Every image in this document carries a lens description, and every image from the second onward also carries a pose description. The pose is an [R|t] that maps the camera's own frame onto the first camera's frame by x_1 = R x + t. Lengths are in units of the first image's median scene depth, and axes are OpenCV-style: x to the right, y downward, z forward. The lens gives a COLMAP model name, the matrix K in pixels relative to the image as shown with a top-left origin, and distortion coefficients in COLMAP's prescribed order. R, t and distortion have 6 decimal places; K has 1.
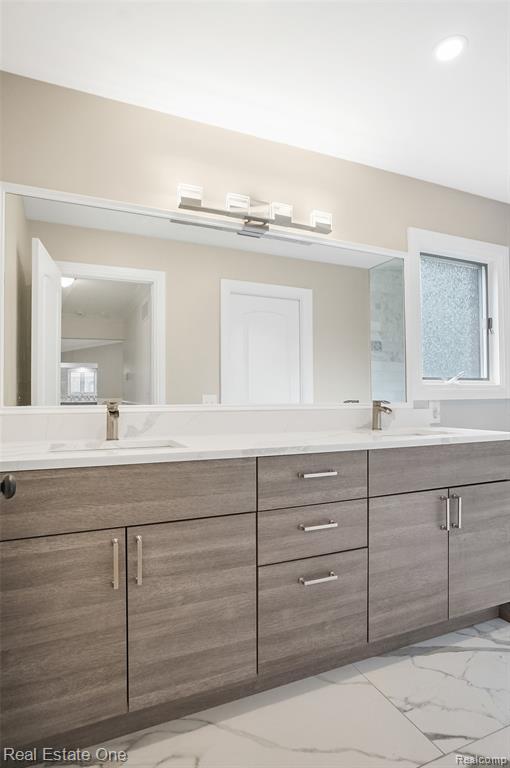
lens RADIAL K [[405.7, 0, 253.9], [0, 405.7, 395.4], [0, 0, 1]] dist [-0.027448, 0.016474]
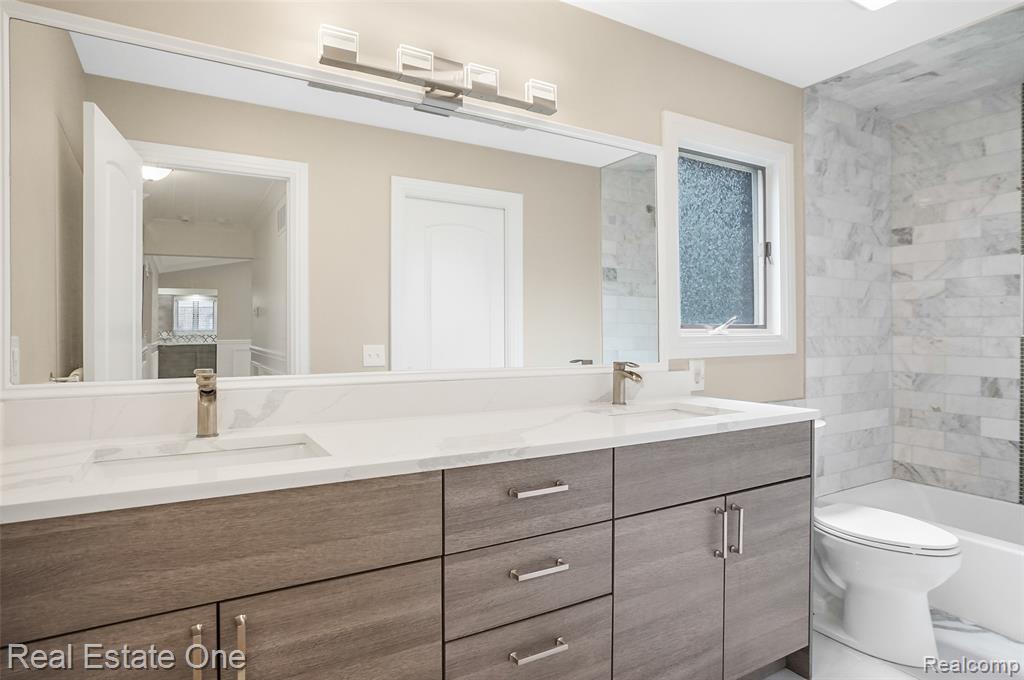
lens RADIAL K [[540.9, 0, 493.5], [0, 540.9, 336.4], [0, 0, 1]] dist [-0.027448, 0.016474]
pose [[0.995144, 0.002252, 0.098405, 0.001812], [-0.003095, 0.999960, 0.008409, -0.044964], [-0.098382, -0.008673, 0.995111, 0.132971]]
